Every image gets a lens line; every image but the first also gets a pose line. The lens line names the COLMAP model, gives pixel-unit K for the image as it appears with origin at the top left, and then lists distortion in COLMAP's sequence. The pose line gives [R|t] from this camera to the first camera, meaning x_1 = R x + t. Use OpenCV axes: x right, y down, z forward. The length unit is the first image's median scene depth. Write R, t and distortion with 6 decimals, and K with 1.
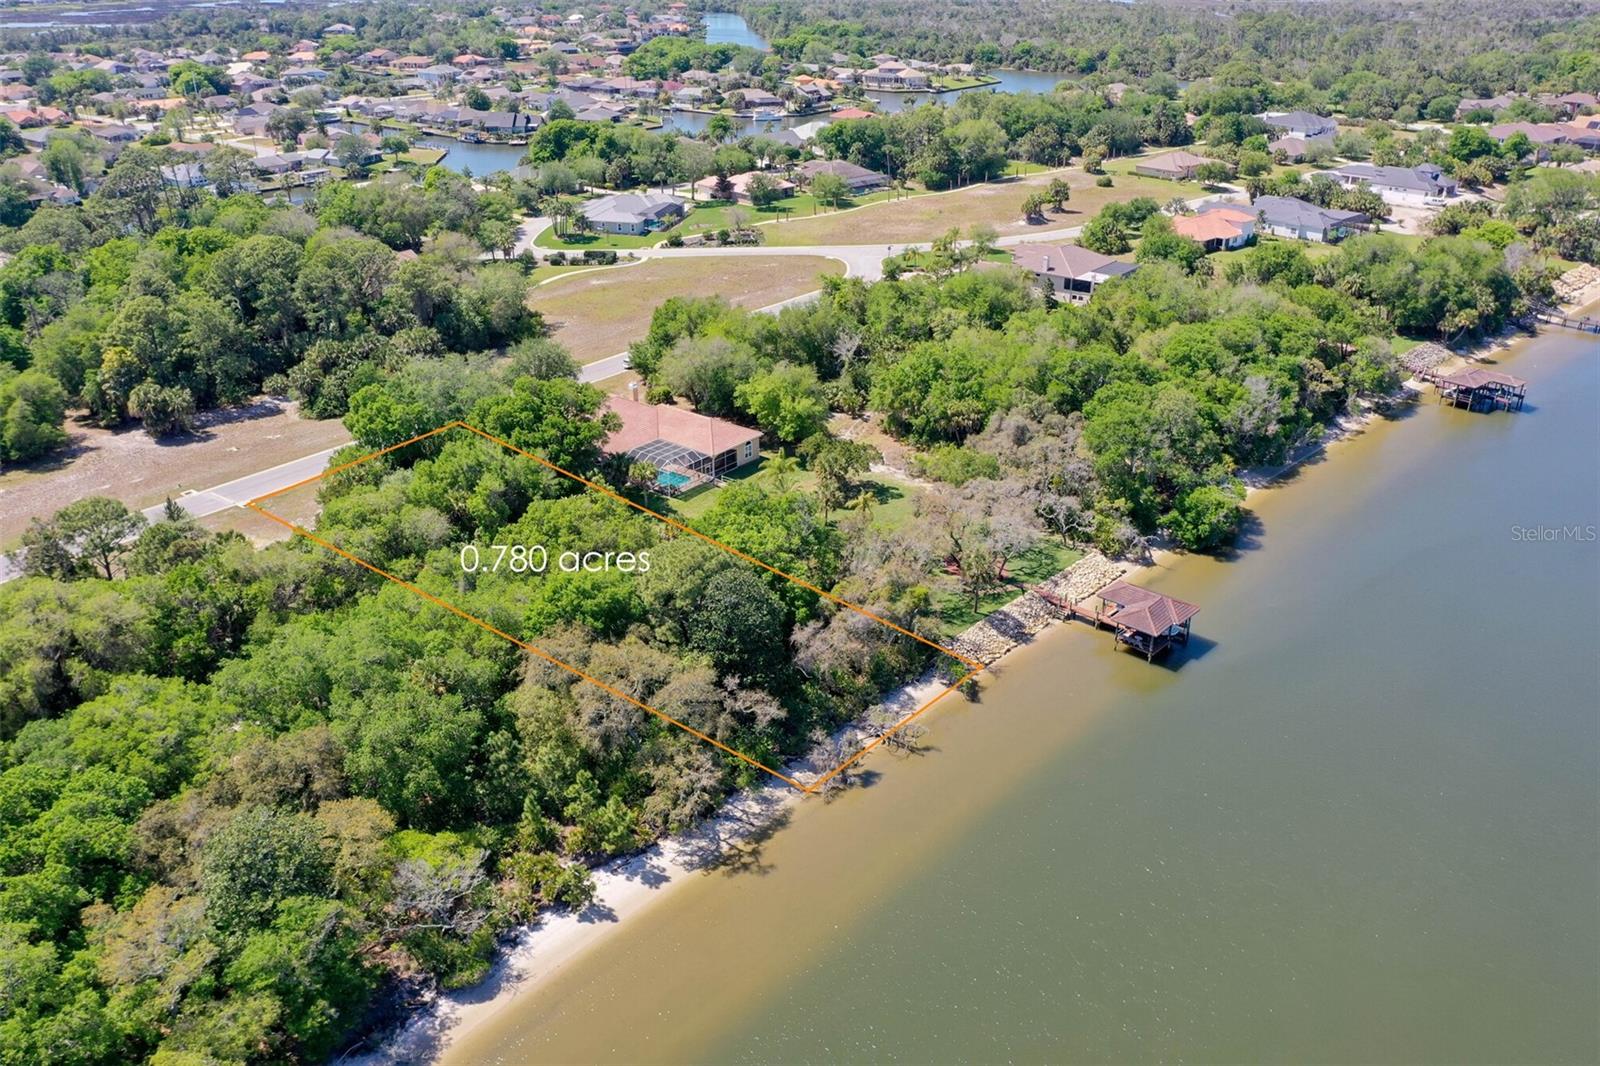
lens RADIAL K [[1270.0, 0, 800.1], [0, 1270.0, 532.1], [0, 0, 1]] dist [0.002914, -0.008648]
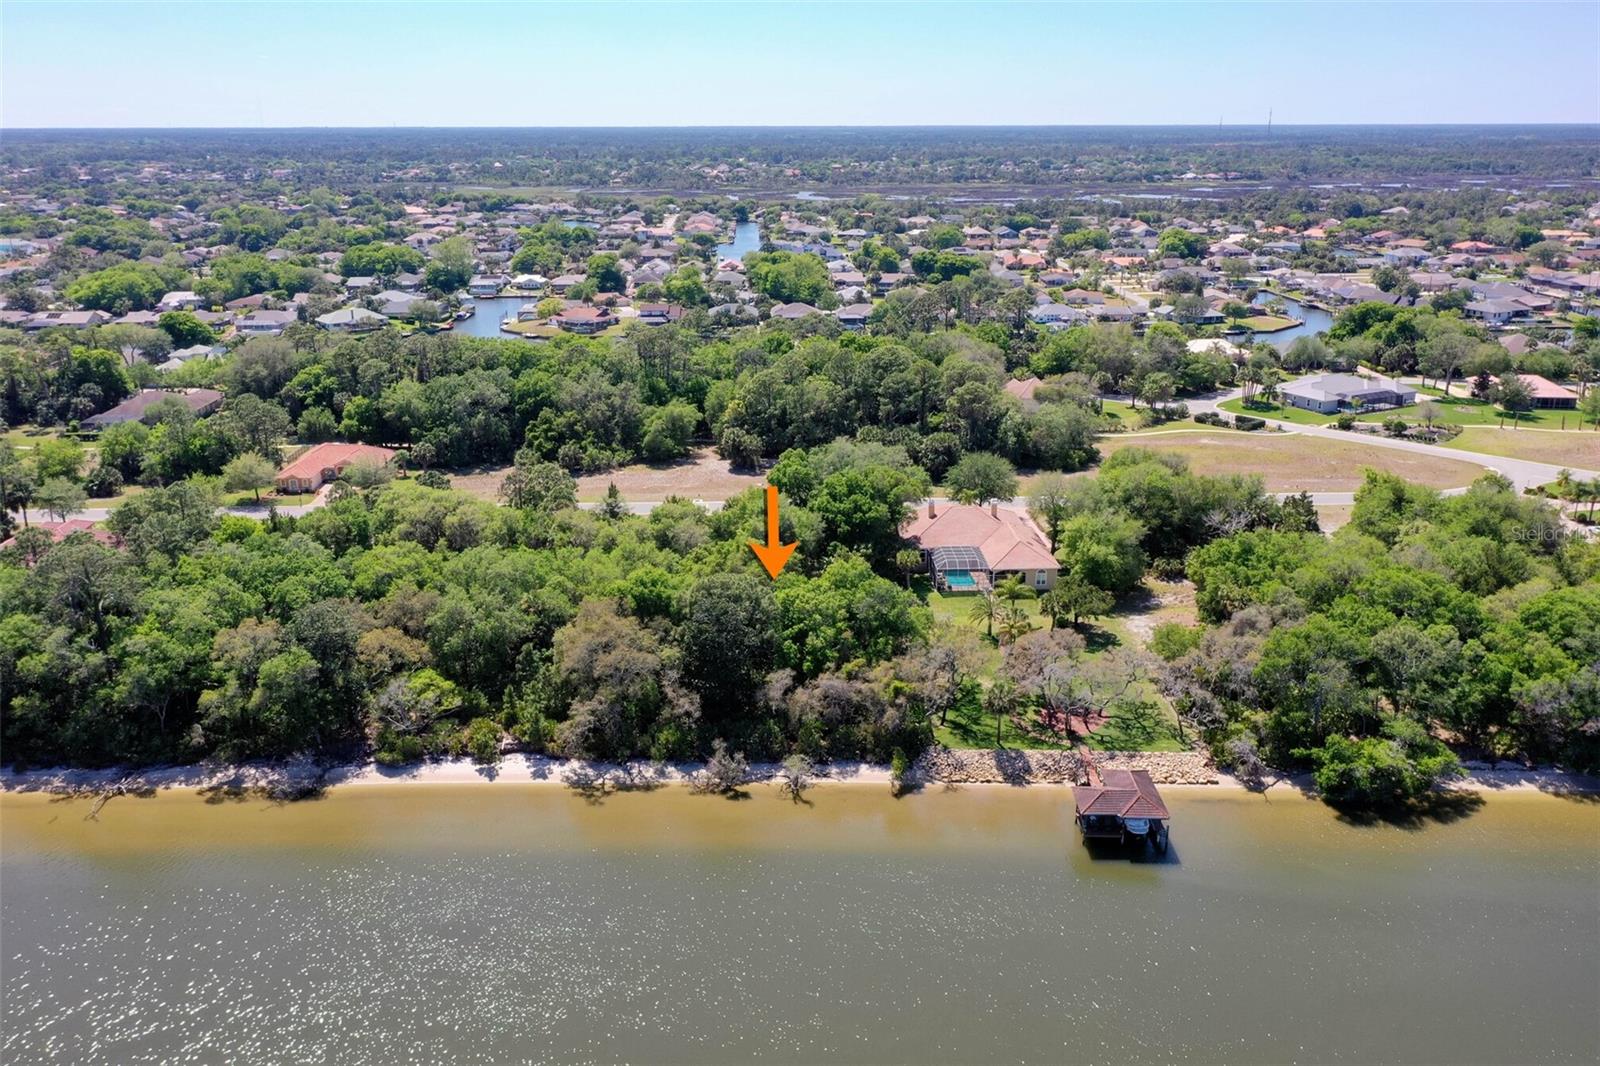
lens RADIAL K [[1270.0, 0, 795.1], [0, 1270.0, 533.0], [0, 0, 1]] dist [0.002914, -0.008648]
pose [[0.659282, 0.232070, -0.715186, 0.658008], [-0.322077, 0.946658, 0.010279, -0.050452], [0.679422, 0.223568, 0.698859, 0.115476]]
